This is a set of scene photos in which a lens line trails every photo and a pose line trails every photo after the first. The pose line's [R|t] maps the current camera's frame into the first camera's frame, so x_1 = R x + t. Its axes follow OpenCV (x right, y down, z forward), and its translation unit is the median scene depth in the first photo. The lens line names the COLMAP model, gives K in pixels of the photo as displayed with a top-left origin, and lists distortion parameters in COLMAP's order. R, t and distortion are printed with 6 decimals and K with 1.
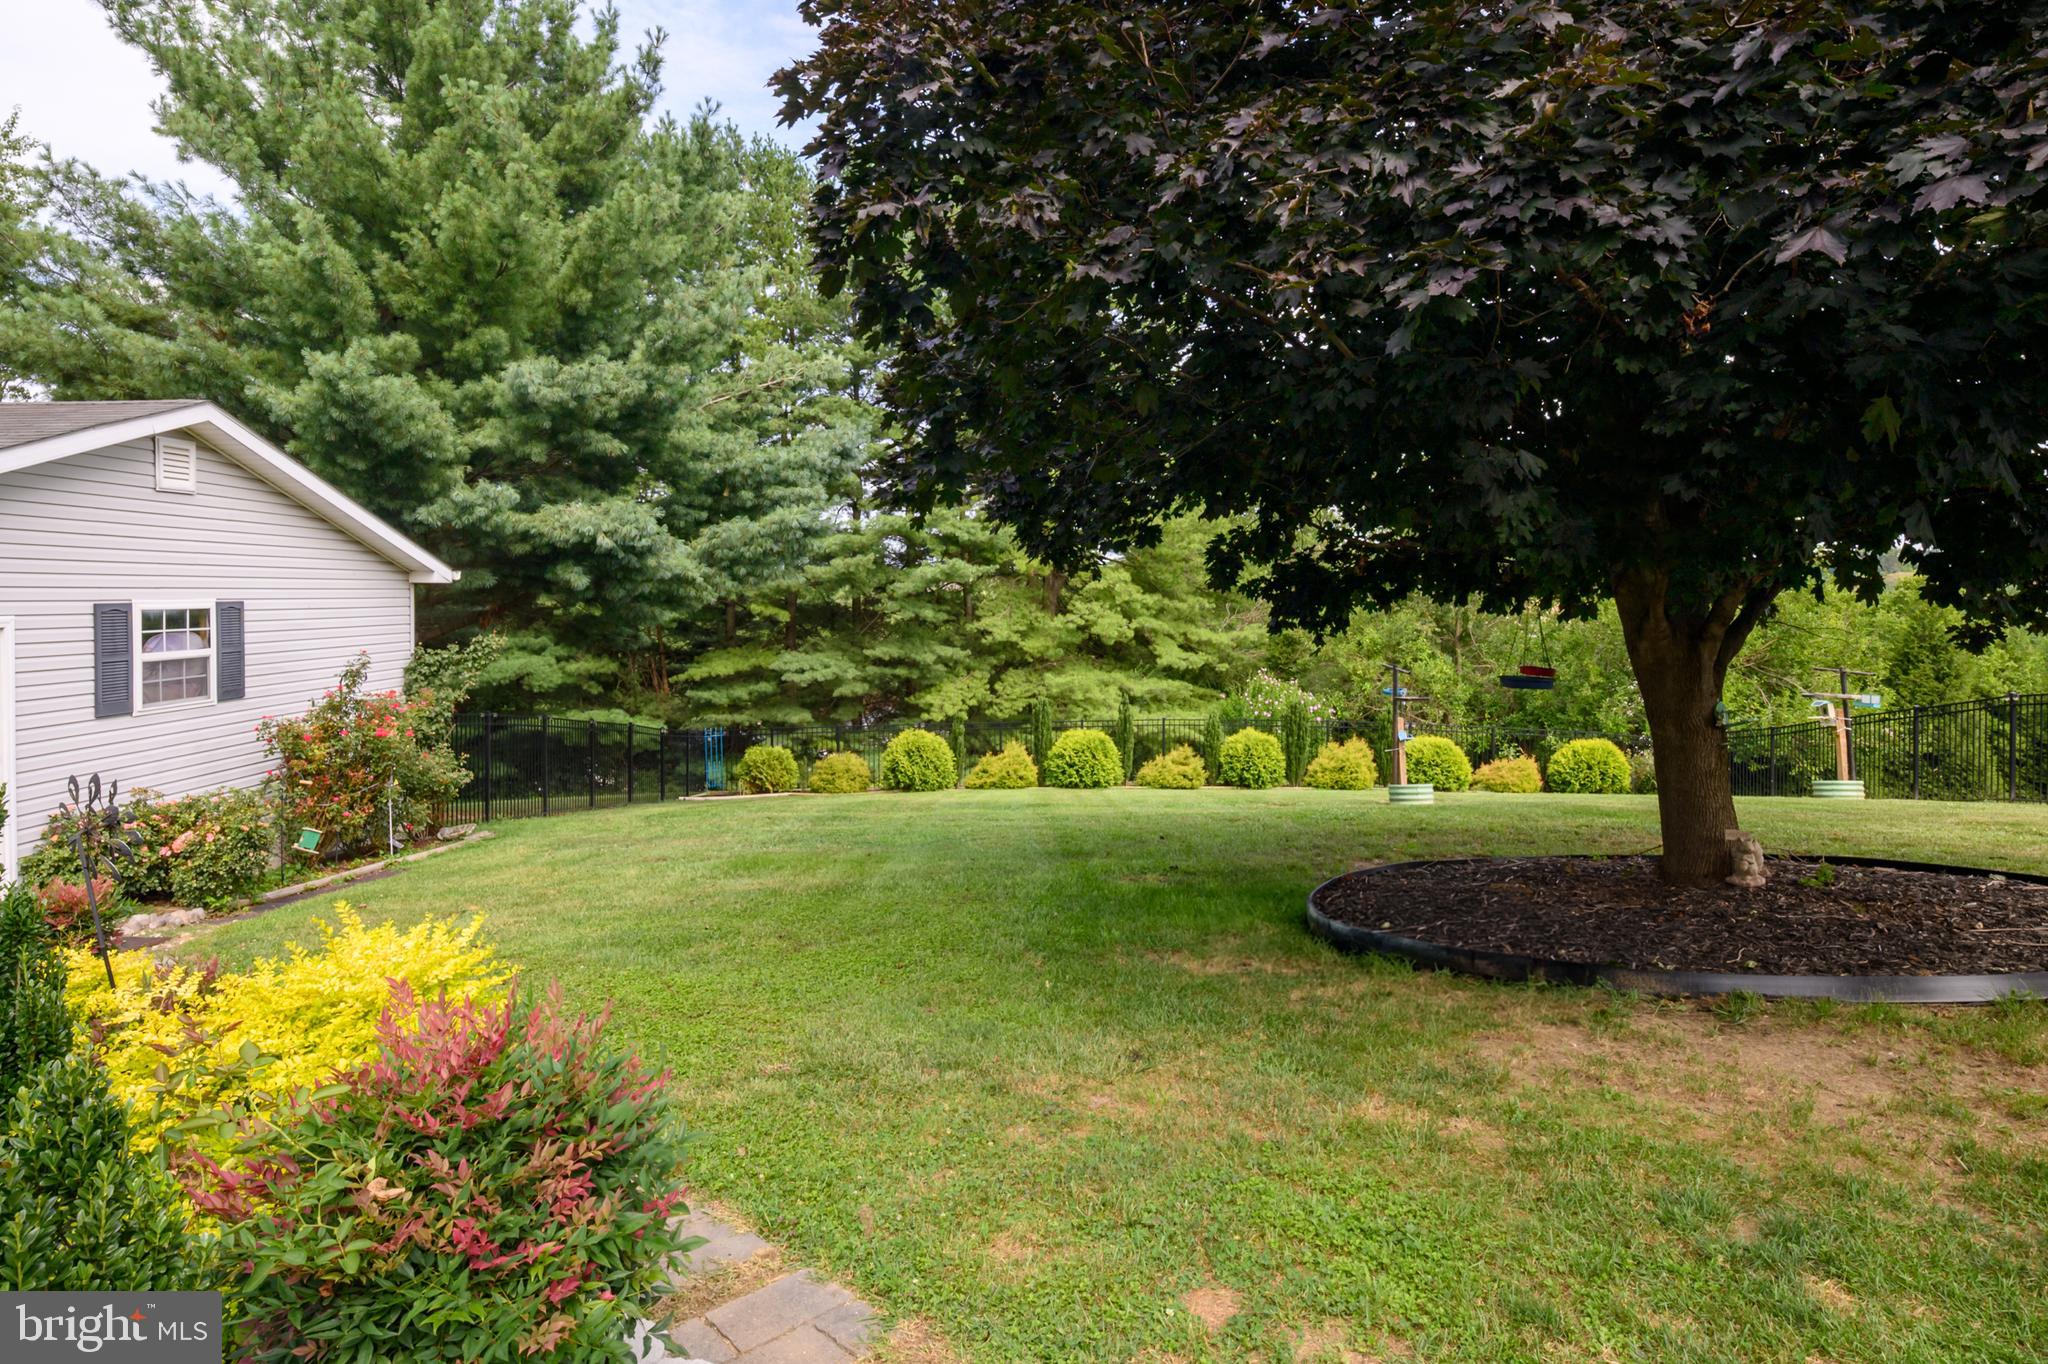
lens RADIAL K [[1125.2, 0, 1009.4], [0, 1125.2, 642.9], [0, 0, 1]] dist [0.002017, -0.010565]
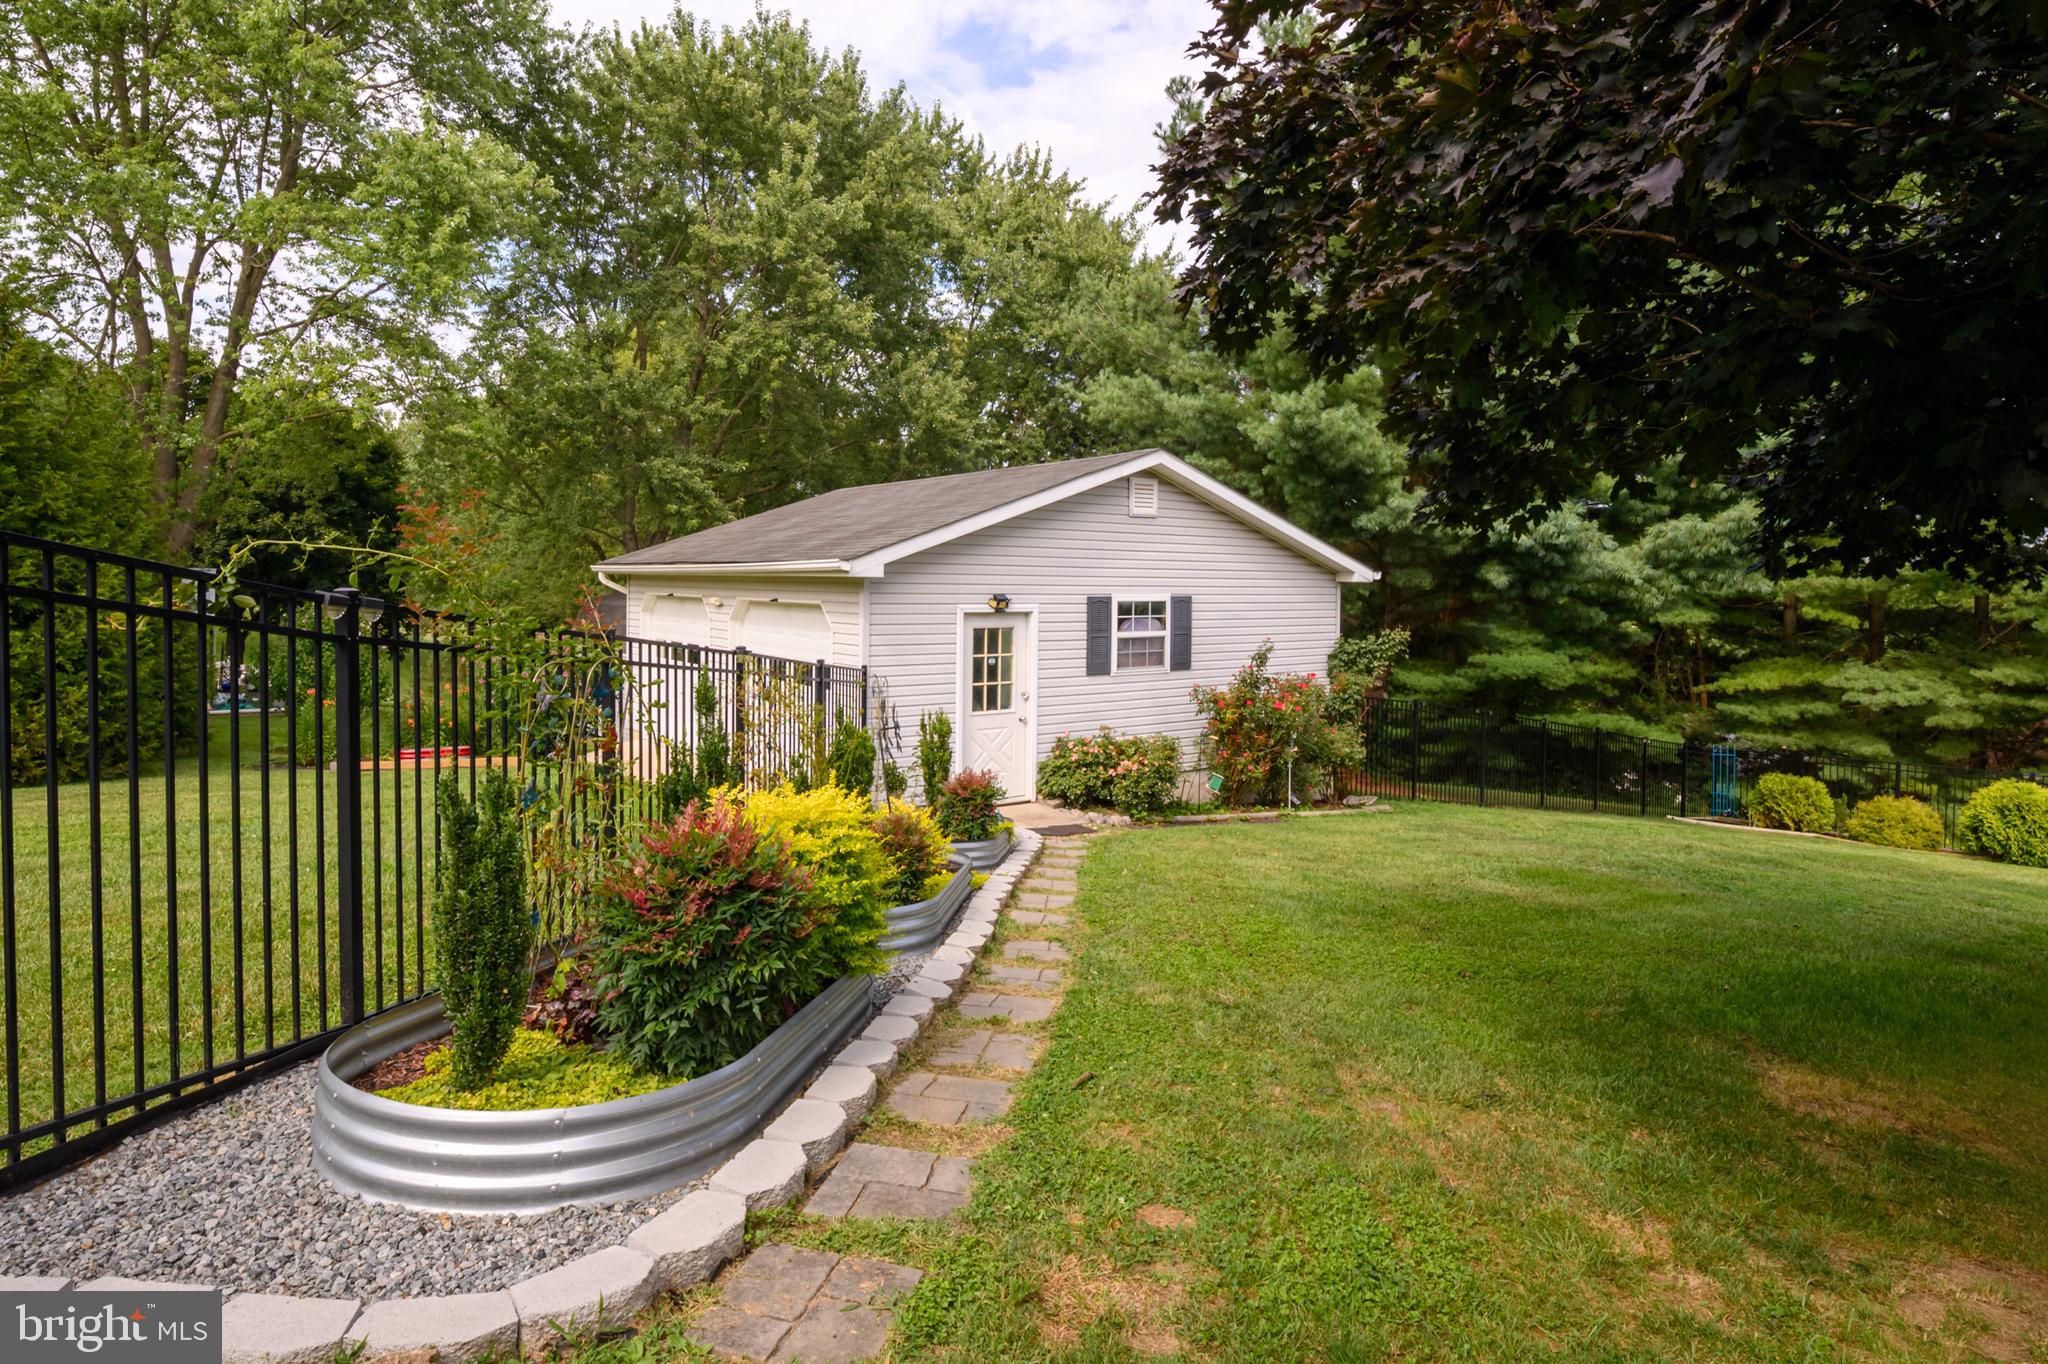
lens RADIAL K [[1125.2, 0, 1009.4], [0, 1125.2, 642.9], [0, 0, 1]] dist [0.002017, -0.010565]
pose [[0.588501, 0.049687, -0.806968, 0.219258], [-0.046445, 0.998539, 0.027611, -0.007241], [0.807161, 0.021230, 0.589949, 0.038173]]
